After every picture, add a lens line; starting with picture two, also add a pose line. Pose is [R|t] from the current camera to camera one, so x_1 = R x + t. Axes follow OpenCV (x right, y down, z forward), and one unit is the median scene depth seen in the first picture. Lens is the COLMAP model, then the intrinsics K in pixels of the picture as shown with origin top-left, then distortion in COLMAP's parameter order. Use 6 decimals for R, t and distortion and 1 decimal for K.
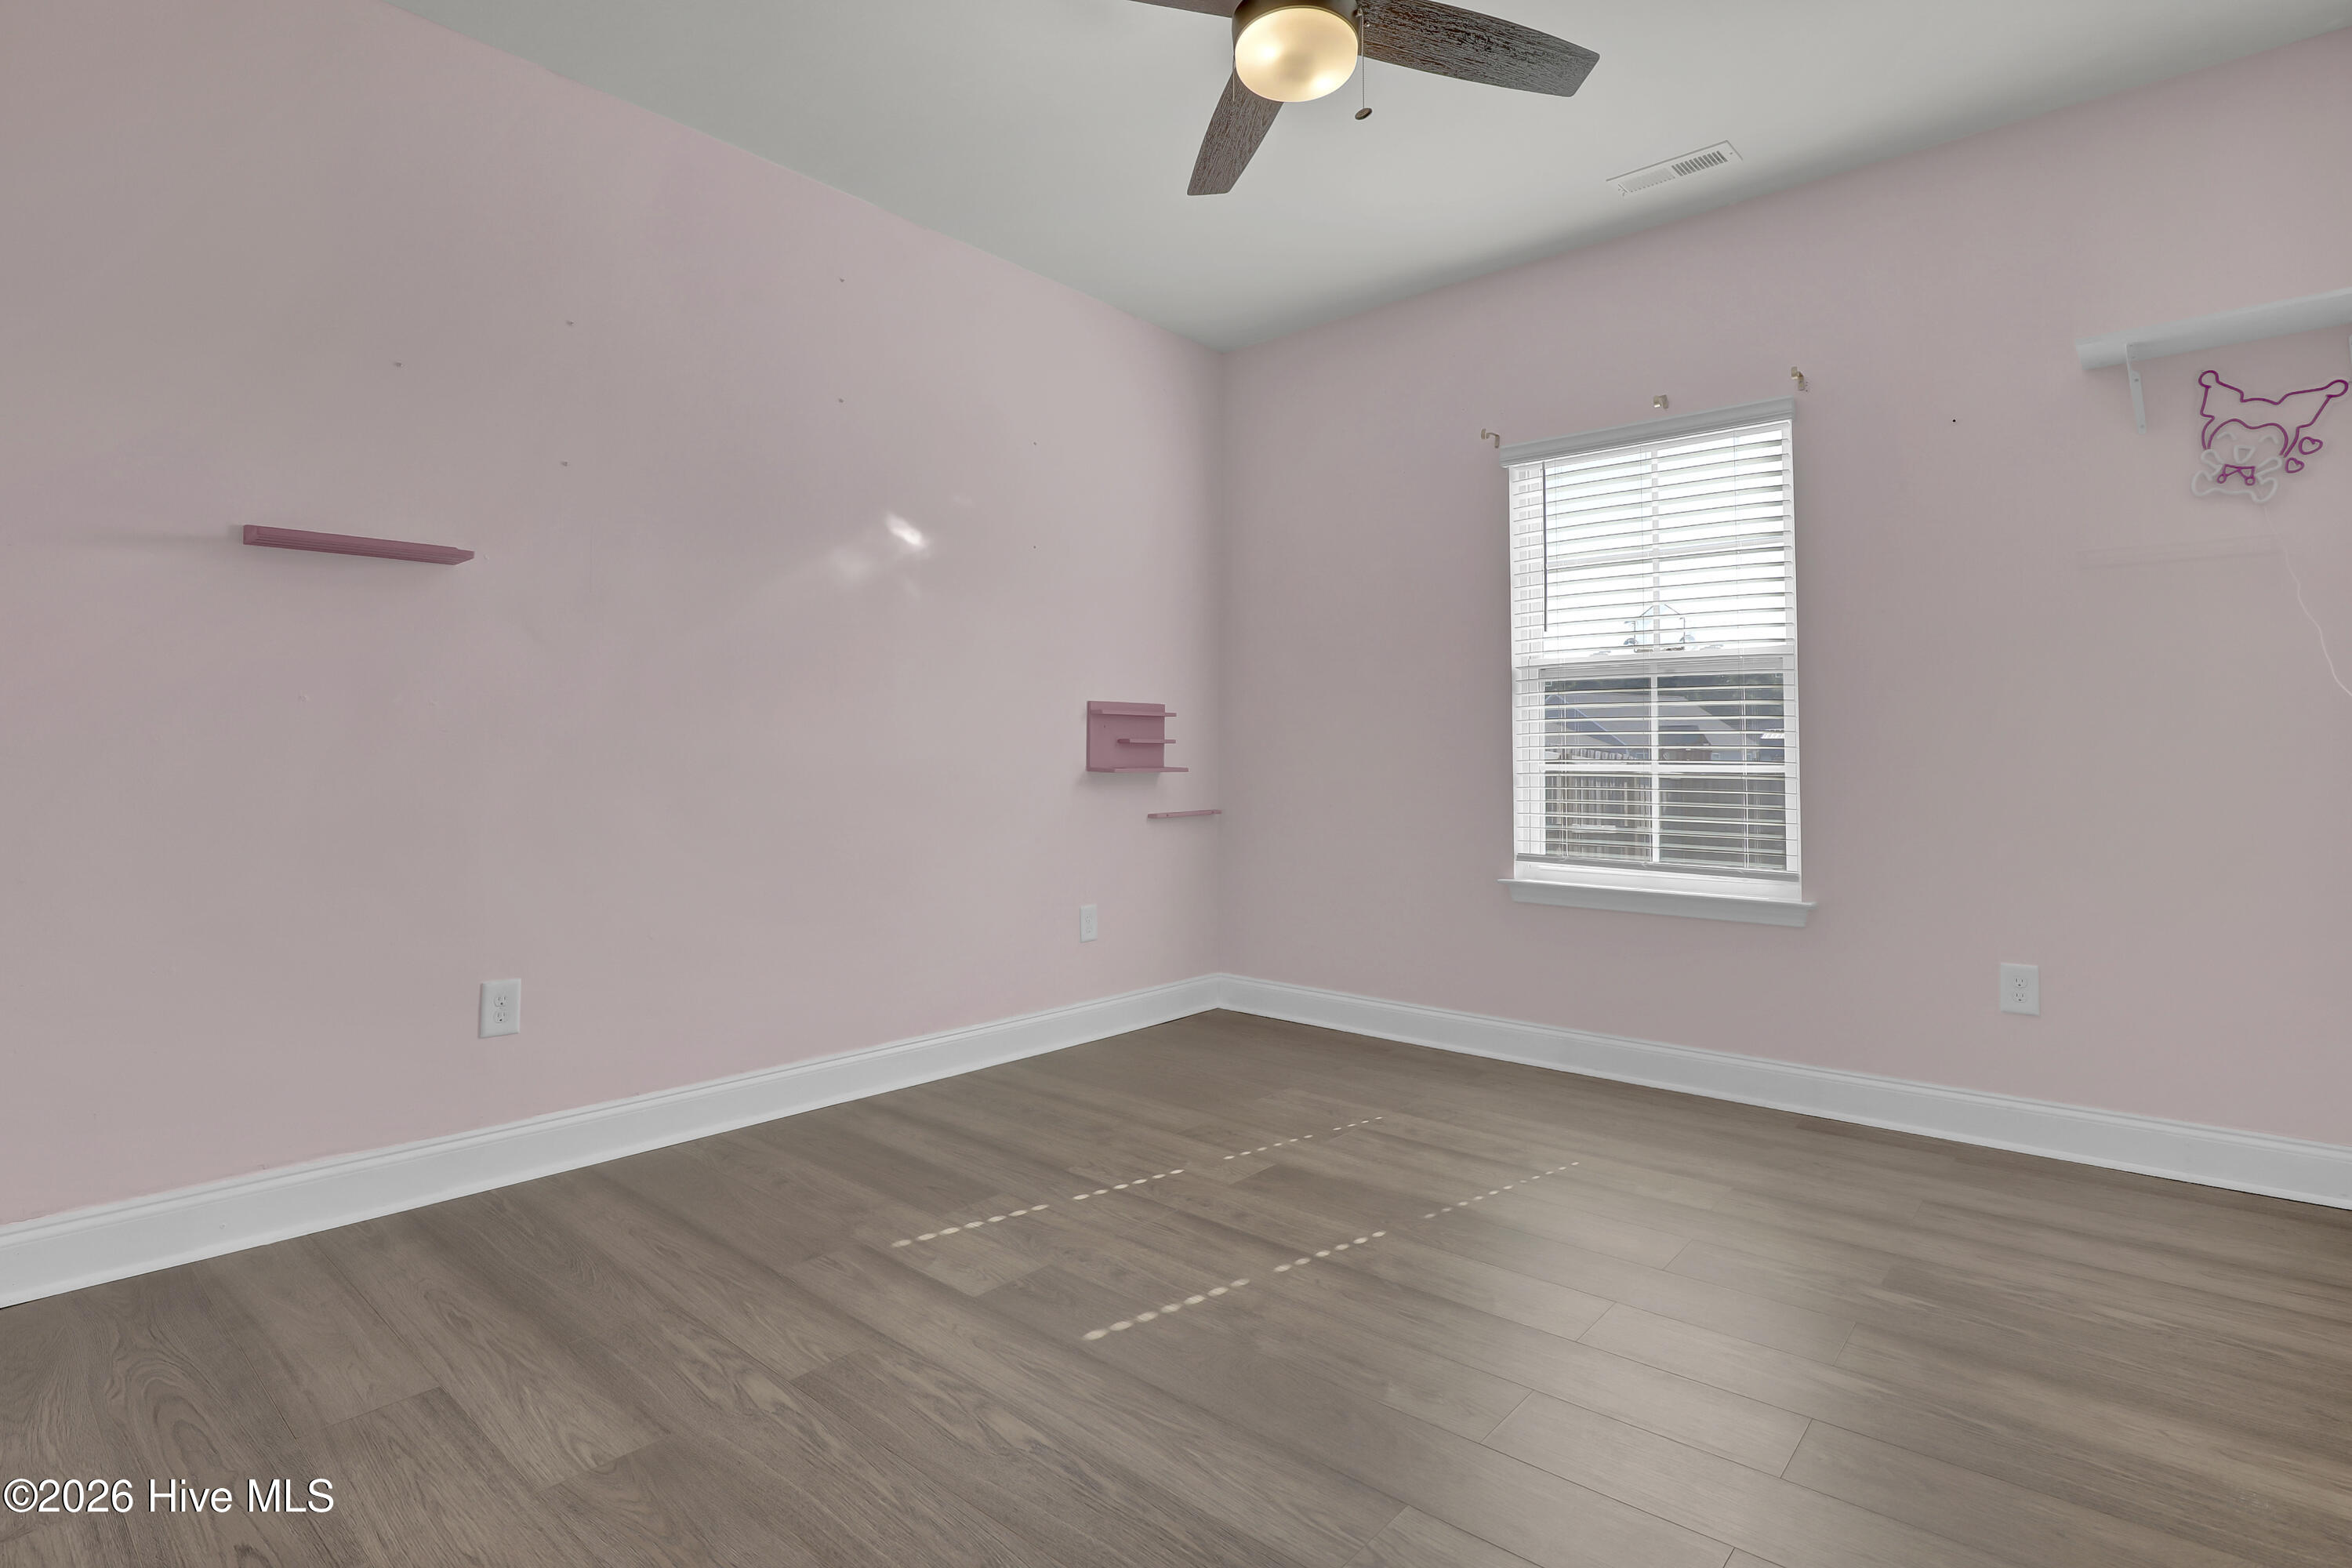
lens RADIAL K [[1121.4, 0, 1174.7], [0, 1121.4, 764.6], [0, 0, 1]] dist [-0.034148, 0.003191]
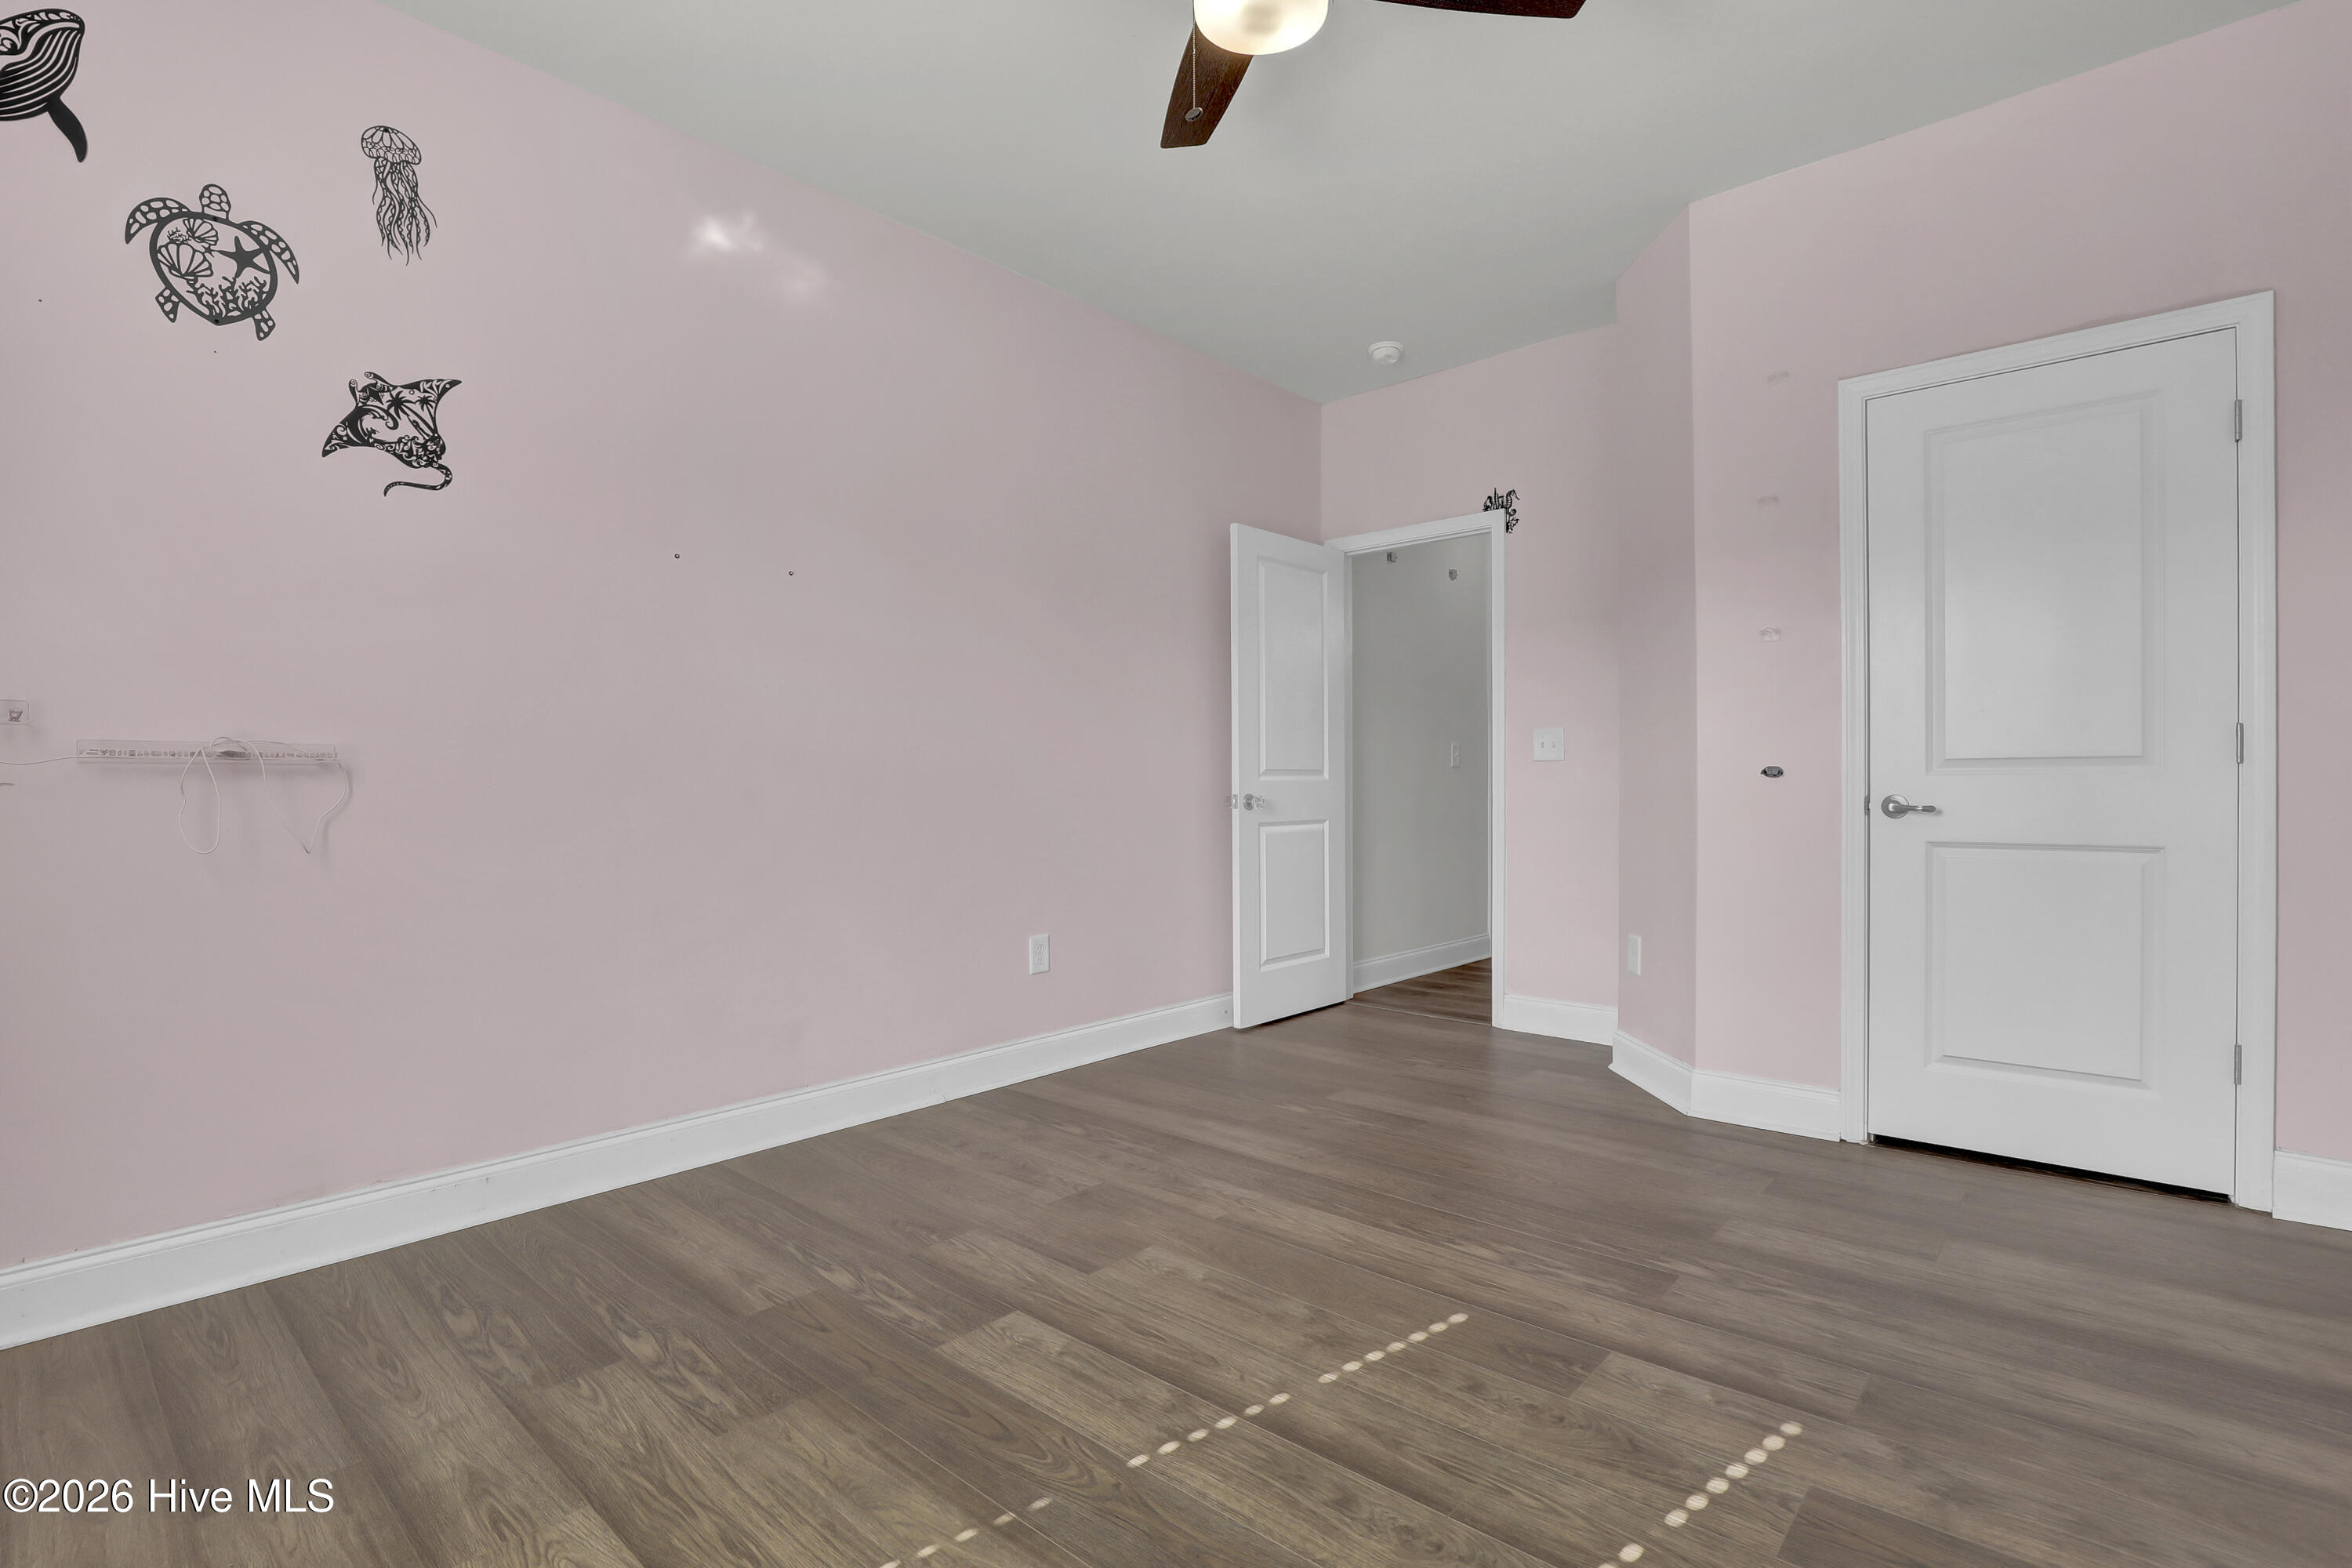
lens RADIAL K [[1121.4, 0, 1173.4], [0, 1121.4, 797.1], [0, 0, 1]] dist [-0.034148, 0.003191]
pose [[-0.999679, 0.006250, 0.024573, 0.158811], [0.006608, 0.999873, 0.014495, -0.004200], [-0.024479, 0.014653, -0.999593, 1.883166]]
